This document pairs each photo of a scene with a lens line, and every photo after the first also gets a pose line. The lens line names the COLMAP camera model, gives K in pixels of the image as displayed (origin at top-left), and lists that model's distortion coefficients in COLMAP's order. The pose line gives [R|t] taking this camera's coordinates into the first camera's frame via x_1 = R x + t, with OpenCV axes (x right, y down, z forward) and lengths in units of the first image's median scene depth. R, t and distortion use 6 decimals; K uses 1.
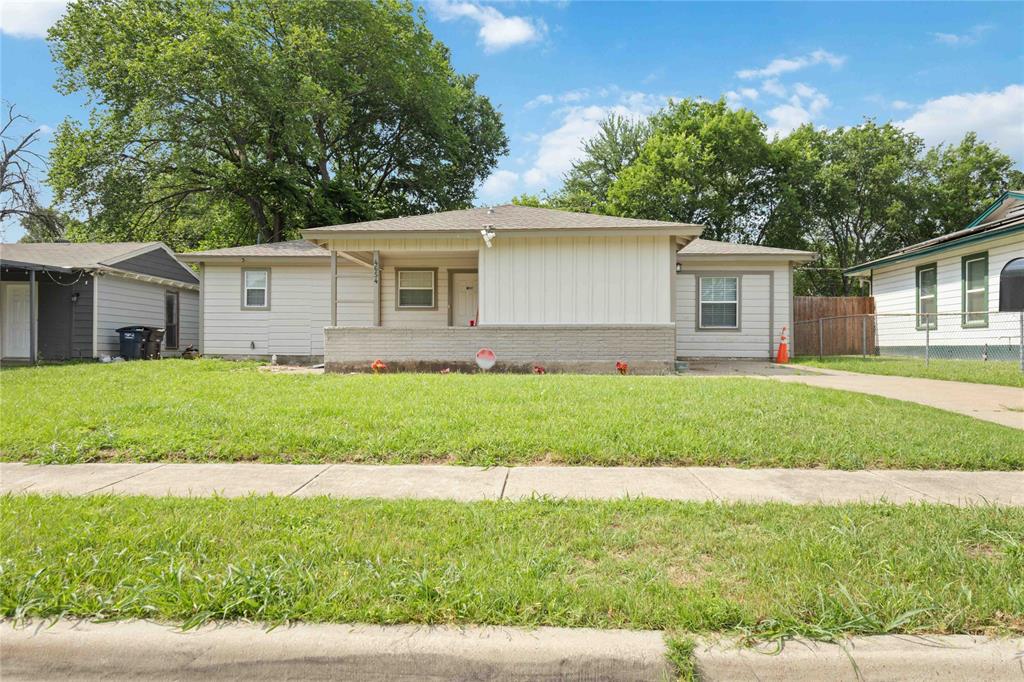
lens RADIAL K [[678.0, 0, 515.6], [0, 678.0, 344.4], [0, 0, 1]] dist [-0.006068, 0.002844]
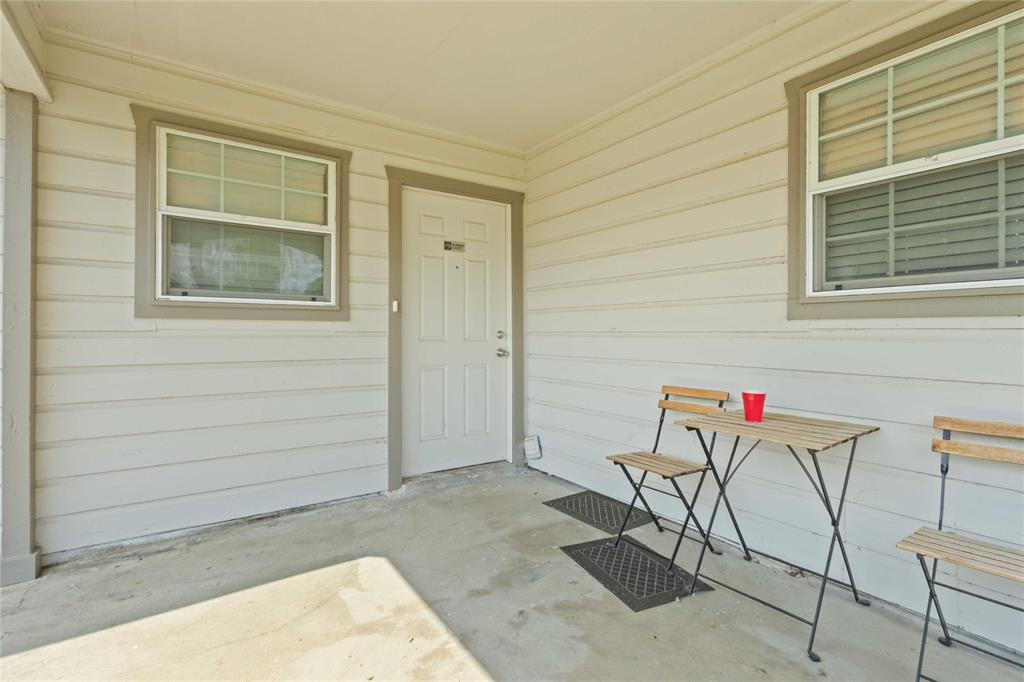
lens RADIAL K [[481.9, 0, 515.2], [0, 481.9, 332.3], [0, 0, 1]] dist [-0.000872, 0.003331]
pose [[0.791827, -0.001803, 0.610742, -0.173245], [0.000302, 0.999997, 0.002561, -0.045062], [-0.610745, -0.001843, 0.791825, 0.803026]]
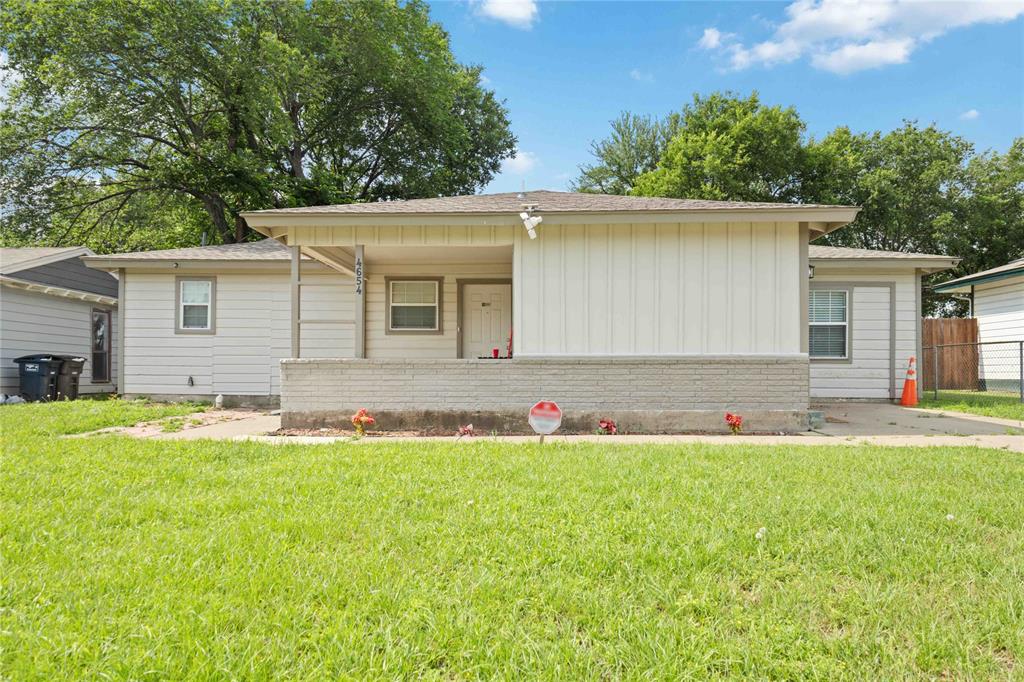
lens RADIAL K [[678.0, 0, 518.9], [0, 678.0, 364.6], [0, 0, 1]] dist [-0.006068, 0.002844]
pose [[0.999663, -0.000200, 0.025960, -0.050693], [0.000329, 0.999988, -0.004932, -0.013373], [-0.025959, 0.004939, 0.999651, 0.253410]]
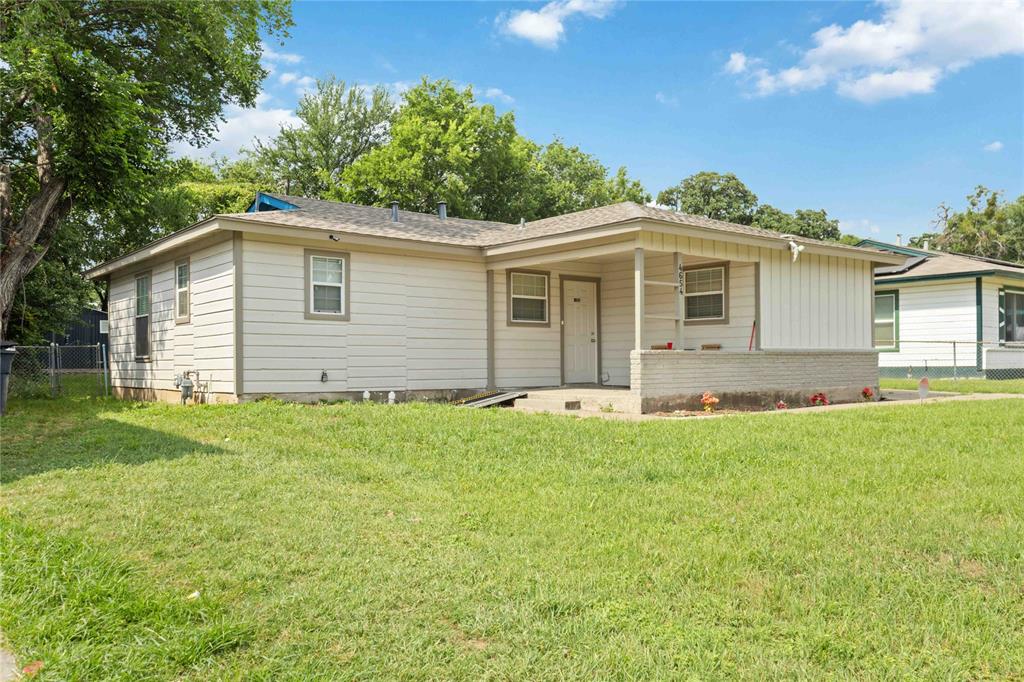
lens RADIAL K [[814.6, 0, 506.7], [0, 814.6, 371.4], [0, 0, 1]] dist [0.011409, -0.000739]
pose [[0.749524, -0.012953, 0.661851, -0.751373], [0.005983, 0.999900, 0.012792, -0.011888], [-0.661950, -0.005628, 0.749526, 0.332386]]
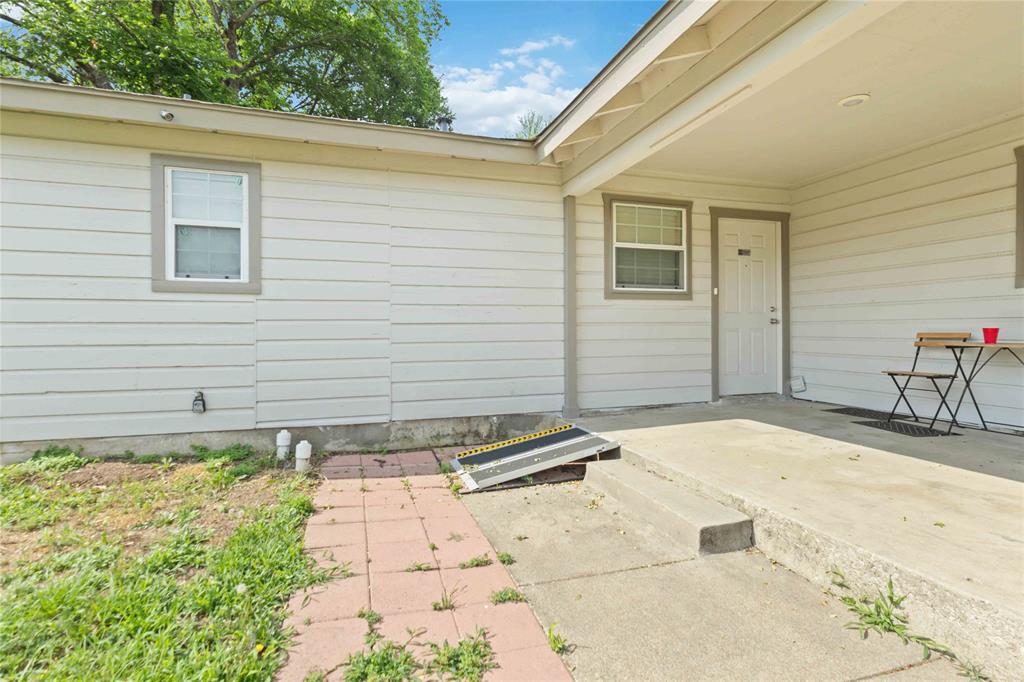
lens RADIAL K [[481.9, 0, 507.7], [0, 481.9, 336.3], [0, 0, 1]] dist [-0.000872, 0.003331]
pose [[0.937676, -0.014685, 0.347200, -0.329423], [0.009662, 0.999822, 0.016195, -0.031982], [-0.347376, -0.011831, 0.937651, 0.734649]]
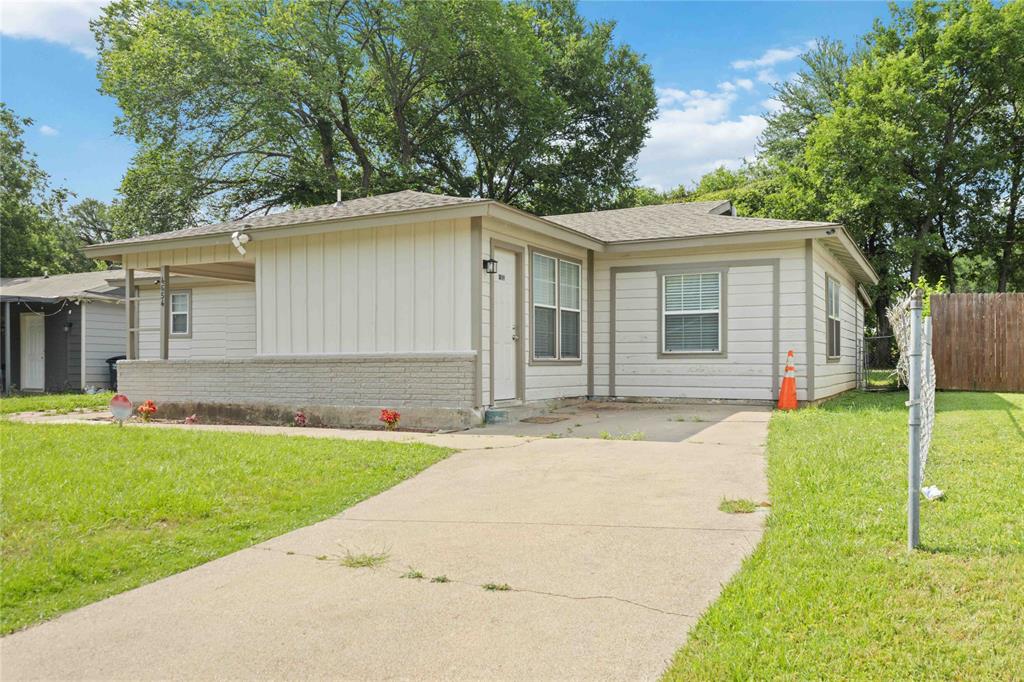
lens RADIAL K [[814.6, 0, 518.2], [0, 814.6, 350.1], [0, 0, 1]] dist [0.011409, -0.000739]
pose [[0.908698, -0.012885, -0.417255, 0.451811], [0.006606, 0.999842, -0.016490, -0.014503], [0.417402, 0.012228, 0.908640, 0.223539]]
